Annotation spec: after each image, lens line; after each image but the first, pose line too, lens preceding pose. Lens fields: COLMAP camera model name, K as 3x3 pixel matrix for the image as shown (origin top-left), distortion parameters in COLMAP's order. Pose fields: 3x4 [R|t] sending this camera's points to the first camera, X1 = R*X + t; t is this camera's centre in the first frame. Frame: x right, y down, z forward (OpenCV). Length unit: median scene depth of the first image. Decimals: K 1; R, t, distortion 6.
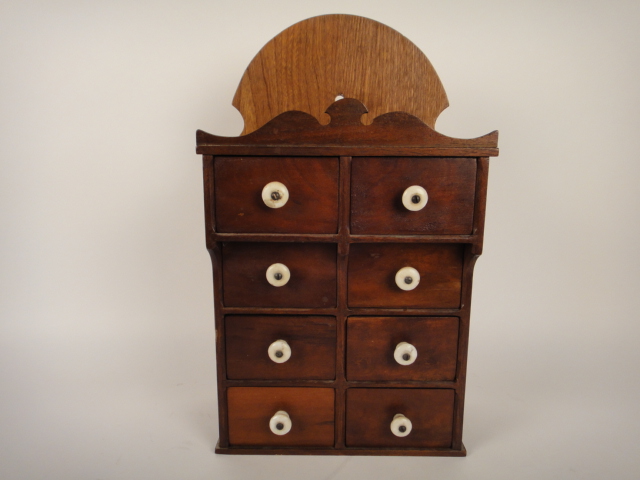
lens RADIAL K [[470.8, 0, 317.9], [0, 470.8, 233.9], [0, 0, 1]] dist [0.008234, 0.004065]
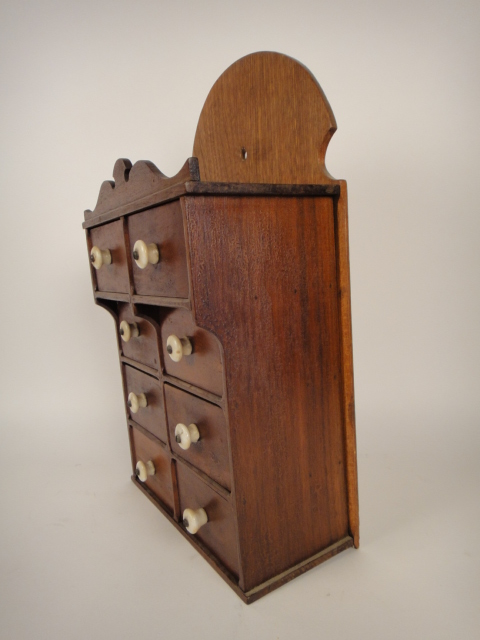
lens RADIAL K [[470.8, 0, 240.0], [0, 470.8, 320.0], [0, 0, 1]] dist [0.008234, 0.004065]
pose [[0.540373, 0.065795, -0.838849, 0.948104], [-0.080061, 0.996435, 0.026581, 0.009374], [0.837608, 0.052796, 0.543714, 0.599172]]
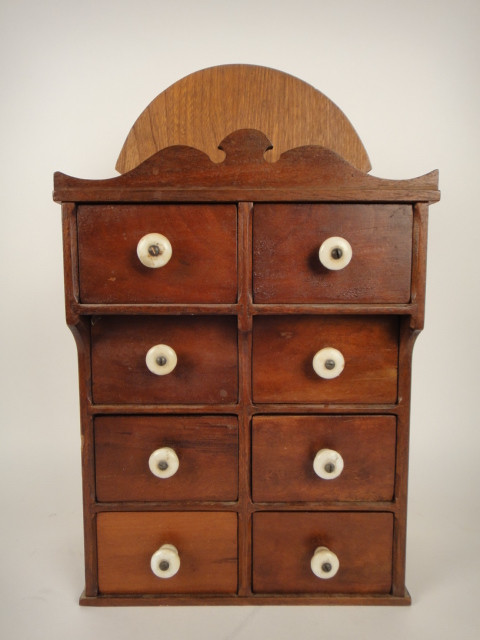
lens RADIAL K [[470.8, 0, 240.0], [0, 470.8, 320.0], [0, 0, 1]] dist [0.008234, 0.004065]
pose [[0.999925, -0.008103, 0.009185, 0.036218], [0.008985, 0.994894, -0.100521, 0.095657], [-0.008324, 0.100596, 0.994893, 0.212610]]
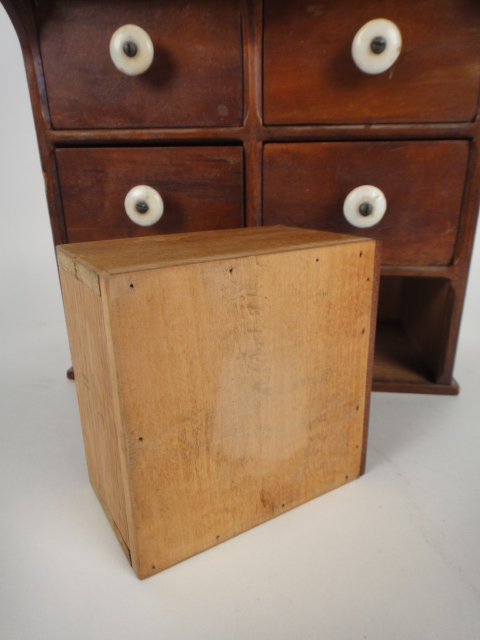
lens RADIAL K [[470.8, 0, 240.0], [0, 470.8, 320.0], [0, 0, 1]] dist [0.008234, 0.004065]
pose [[0.995027, 0.018934, -0.097788, 0.093316], [-0.002409, 0.986054, 0.166409, 0.286113], [0.099575, -0.165346, 0.981196, 0.407696]]
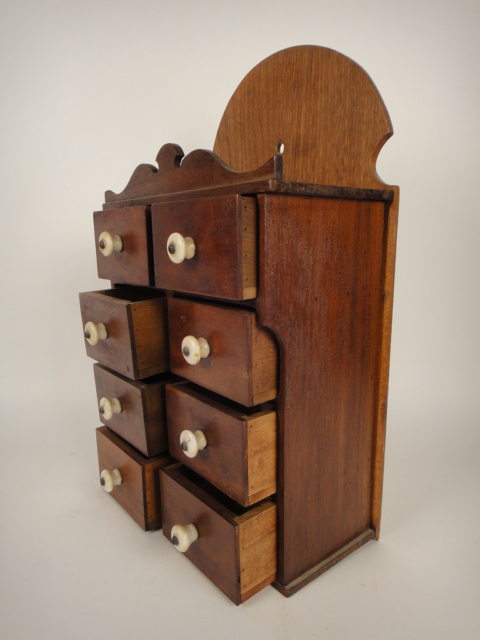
lens RADIAL K [[470.8, 0, 240.0], [0, 470.8, 320.0], [0, 0, 1]] dist [0.008234, 0.004065]
pose [[0.631781, 0.124600, -0.765067, 0.833209], [-0.132856, 0.989797, 0.051490, 0.002357], [0.763676, 0.069113, 0.641889, 0.451758]]
